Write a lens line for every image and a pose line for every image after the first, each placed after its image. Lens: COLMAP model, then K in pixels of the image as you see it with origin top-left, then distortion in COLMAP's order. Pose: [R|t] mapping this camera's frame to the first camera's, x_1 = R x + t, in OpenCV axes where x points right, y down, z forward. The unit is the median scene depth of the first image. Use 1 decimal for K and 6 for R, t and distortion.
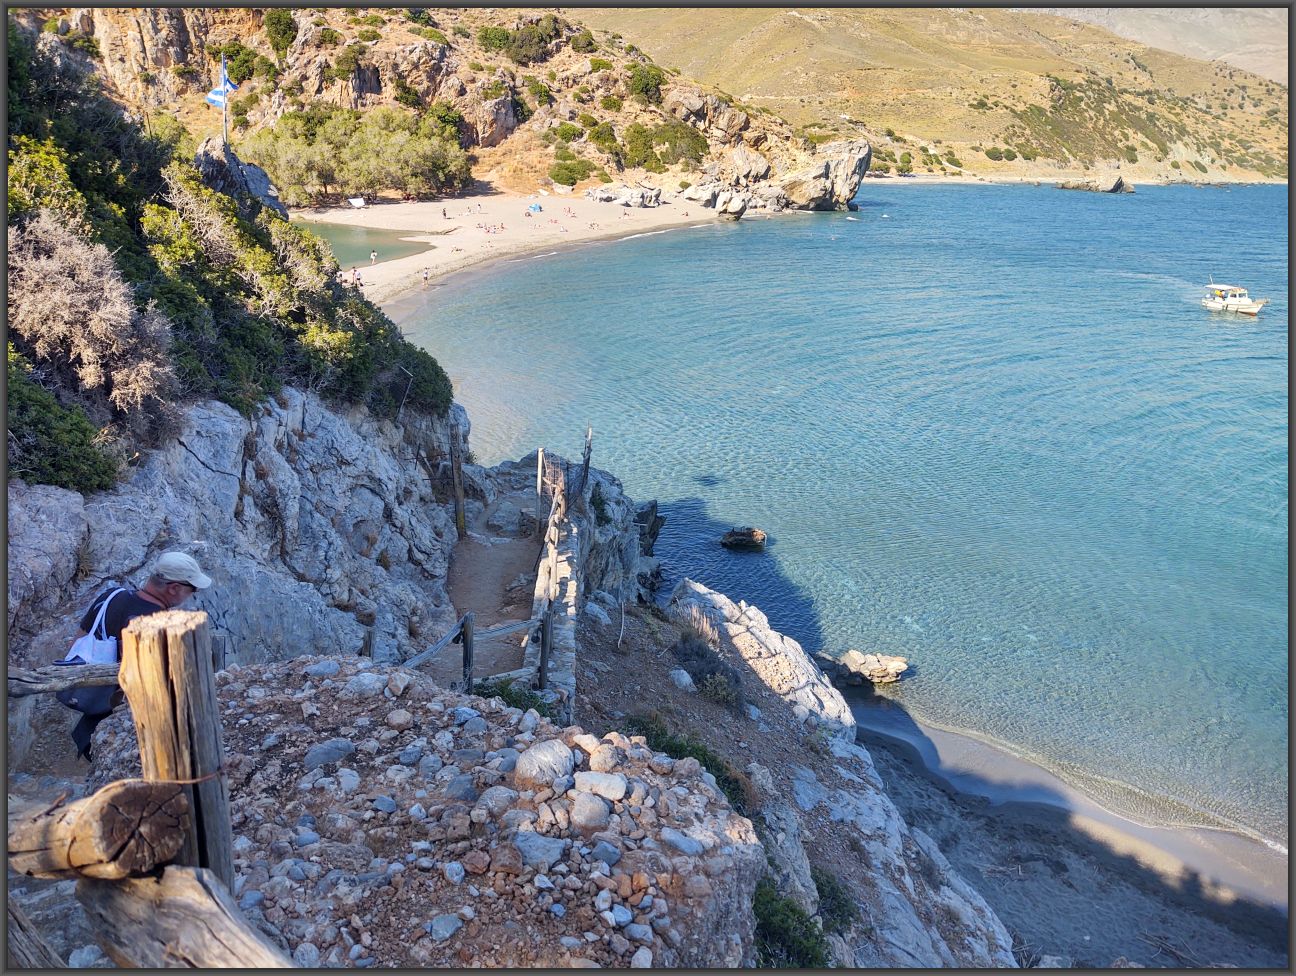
lens RADIAL K [[996.4, 0, 658.8], [0, 996.4, 478.7], [0, 0, 1]] dist [0.008888, -0.017990]
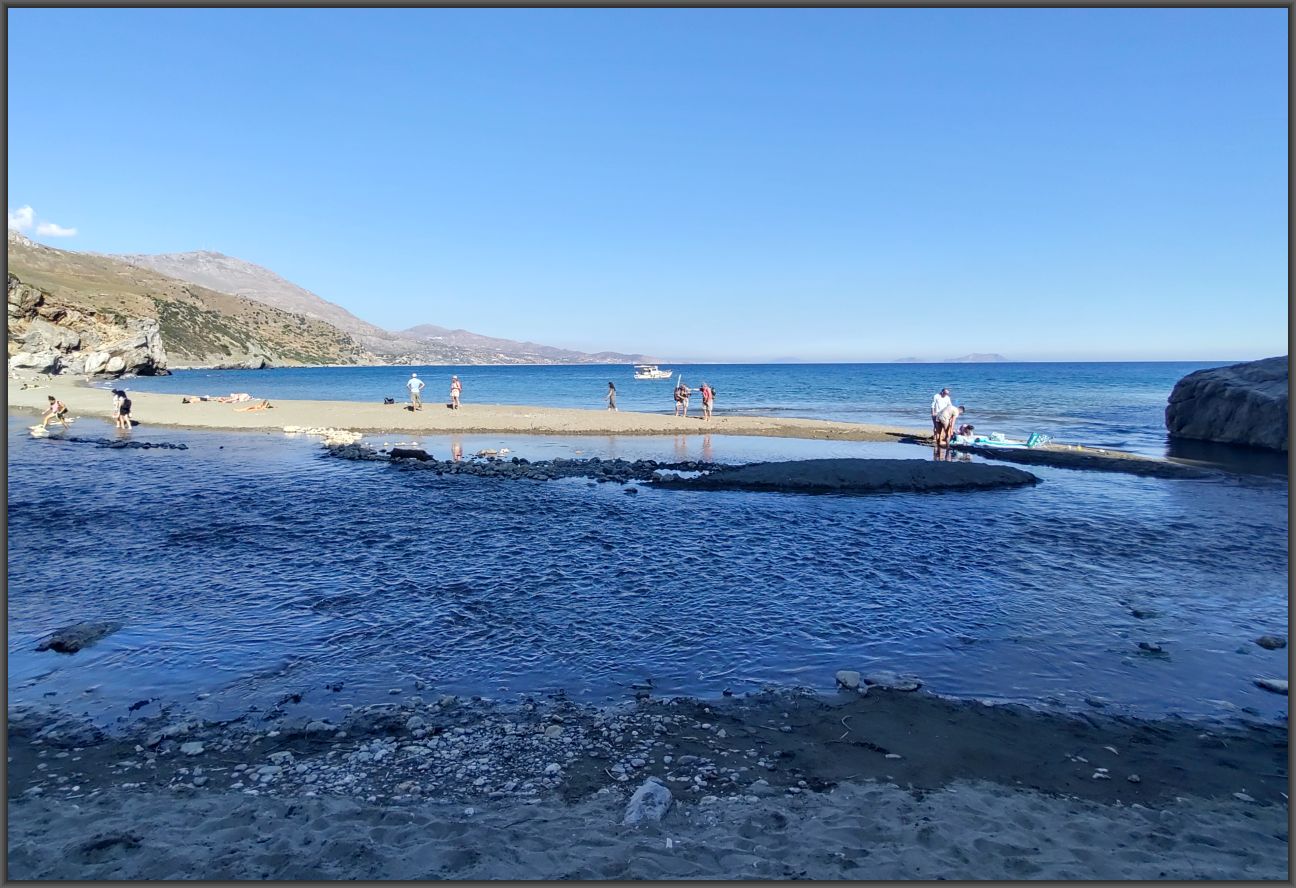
lens RADIAL K [[689.6, 0, 623.2], [0, 689.6, 372.2], [0, 0, 1]] dist [-0.001711, 0.000920]
pose [[0.524662, -0.055094, 0.849526, -0.212491], [0.298512, 0.946449, -0.122979, -0.023067], [-0.797258, 0.318116, 0.513012, 0.197288]]
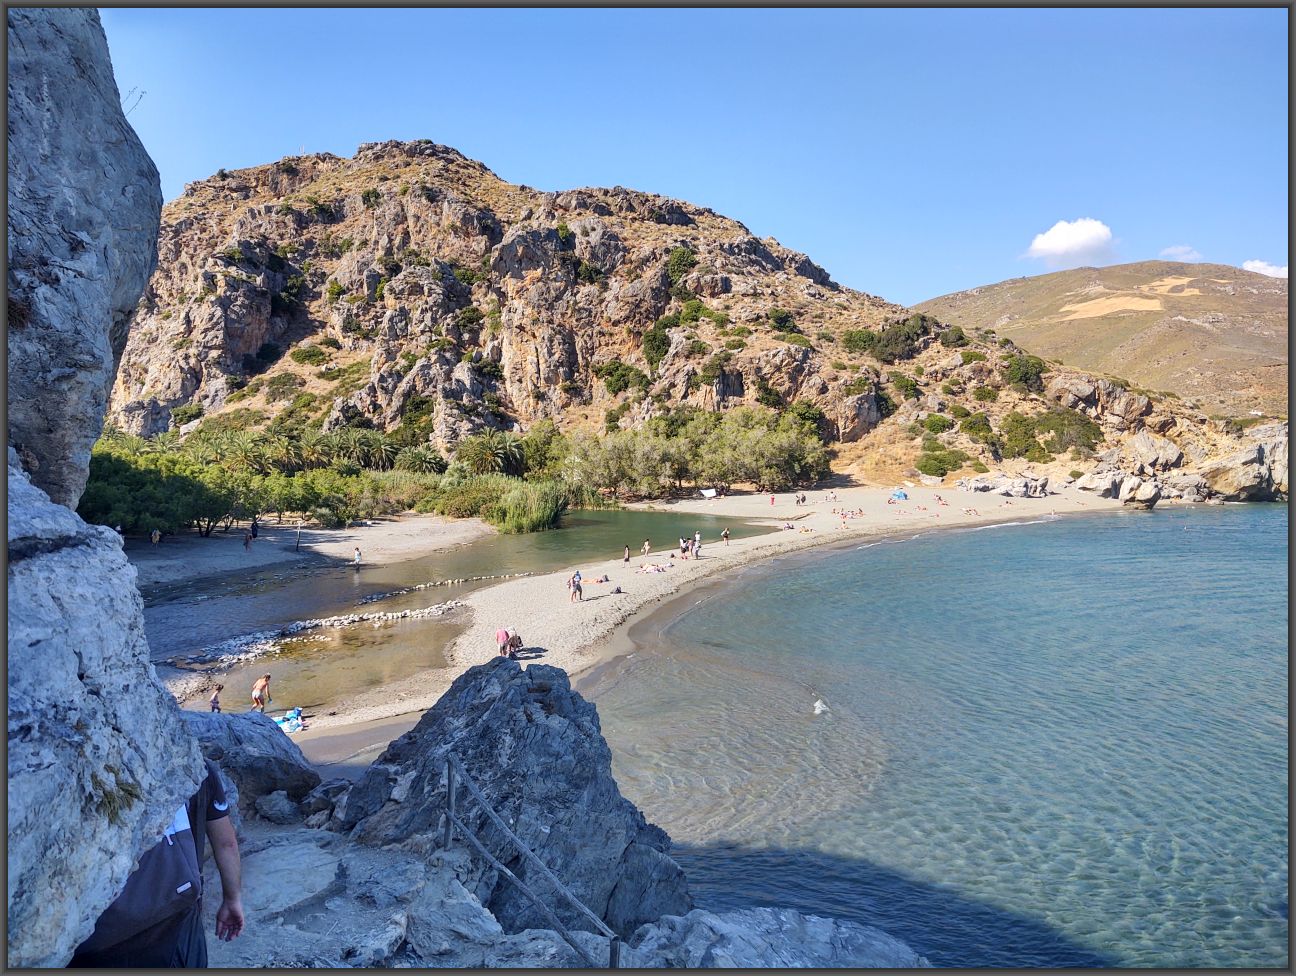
lens RADIAL K [[981.8, 0, 616.8], [0, 981.8, 486.9], [0, 0, 1]] dist [0.008607, -0.057718]
pose [[0.921881, -0.023941, -0.386733, -0.012430], [-0.092507, 0.955628, -0.279674, -0.006619], [0.376269, 0.293601, 0.878760, 0.093664]]
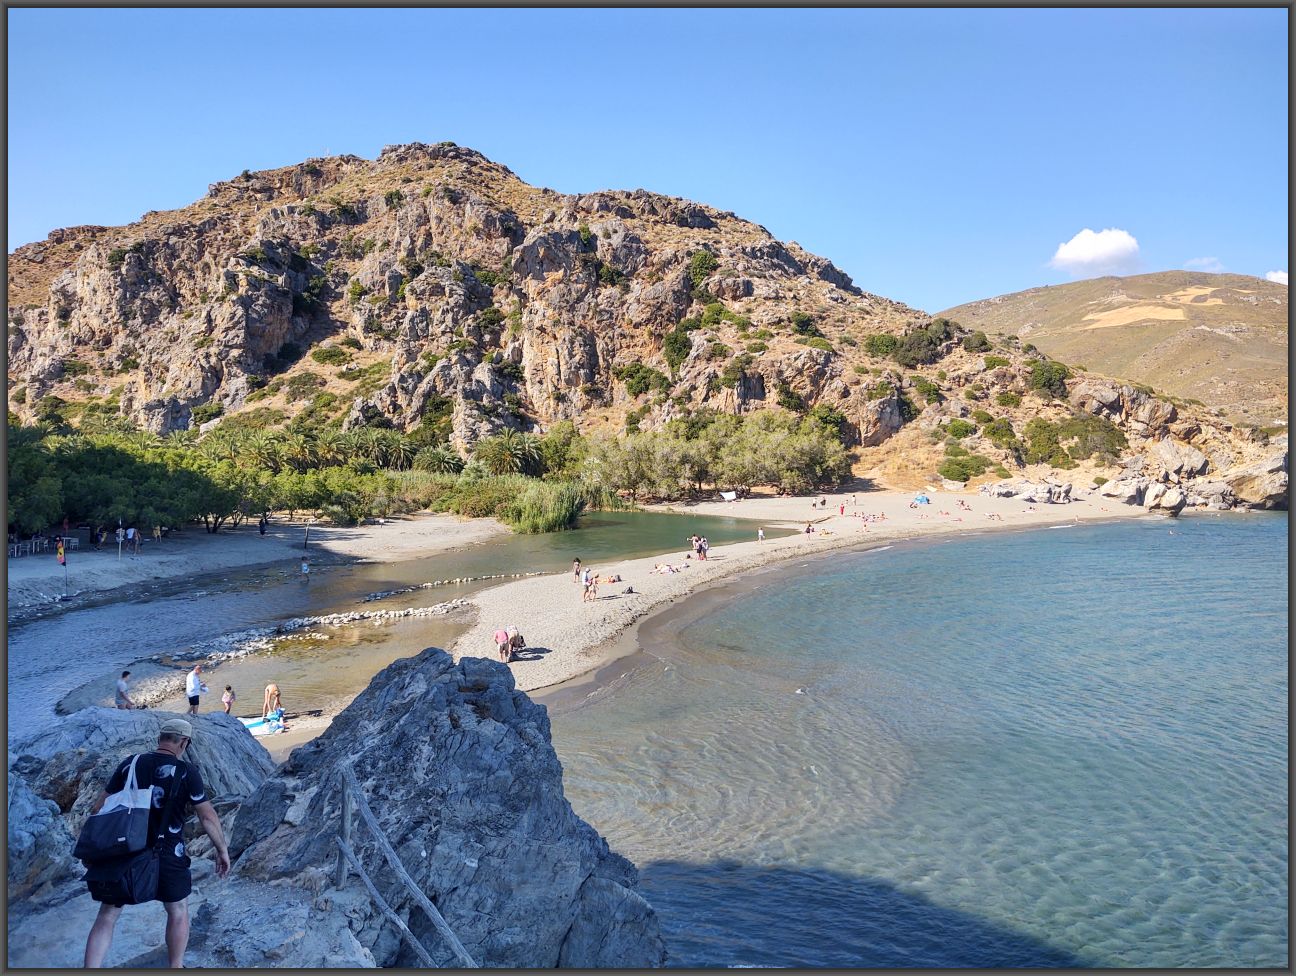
lens RADIAL K [[979.7, 0, 633.6], [0, 979.7, 477.1], [0, 0, 1]] dist [0.009320, -0.059426]
pose [[0.920090, -0.021320, -0.391125, -0.013782], [-0.102670, 0.950481, -0.293333, -0.007180], [0.378011, 0.310050, 0.872340, 0.102128]]
